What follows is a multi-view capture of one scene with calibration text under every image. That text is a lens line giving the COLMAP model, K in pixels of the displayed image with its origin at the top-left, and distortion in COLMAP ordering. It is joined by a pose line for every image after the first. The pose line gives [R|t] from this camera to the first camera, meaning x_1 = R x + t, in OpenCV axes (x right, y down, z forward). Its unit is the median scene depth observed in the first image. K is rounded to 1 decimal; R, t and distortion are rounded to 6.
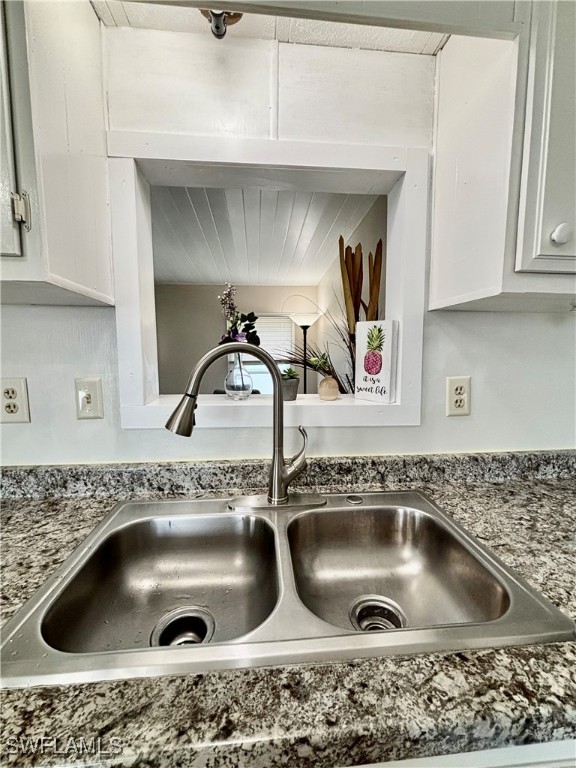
lens RADIAL K [[323.8, 0, 284.8], [0, 323.8, 383.1], [0, 0, 1]] dist [-0.002141, -0.000160]
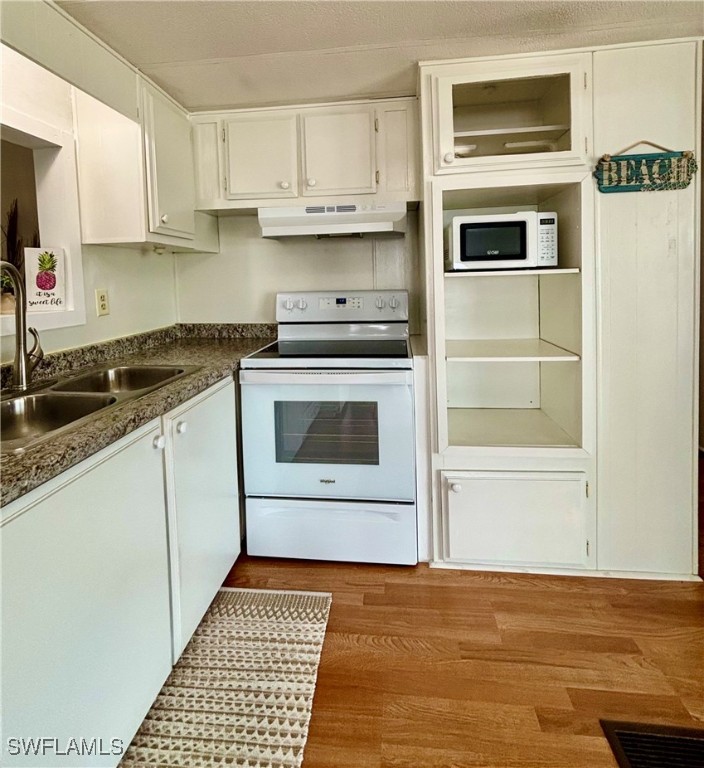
lens RADIAL K [[412.7, 0, 356.1], [0, 412.7, 299.1], [0, 0, 1]] dist [-0.001520, -0.002297]
pose [[0.188998, -0.059049, 0.980201, -1.173208], [0.118121, 0.992310, 0.037003, 0.100636], [-0.974847, 0.108788, 0.194519, -0.537398]]
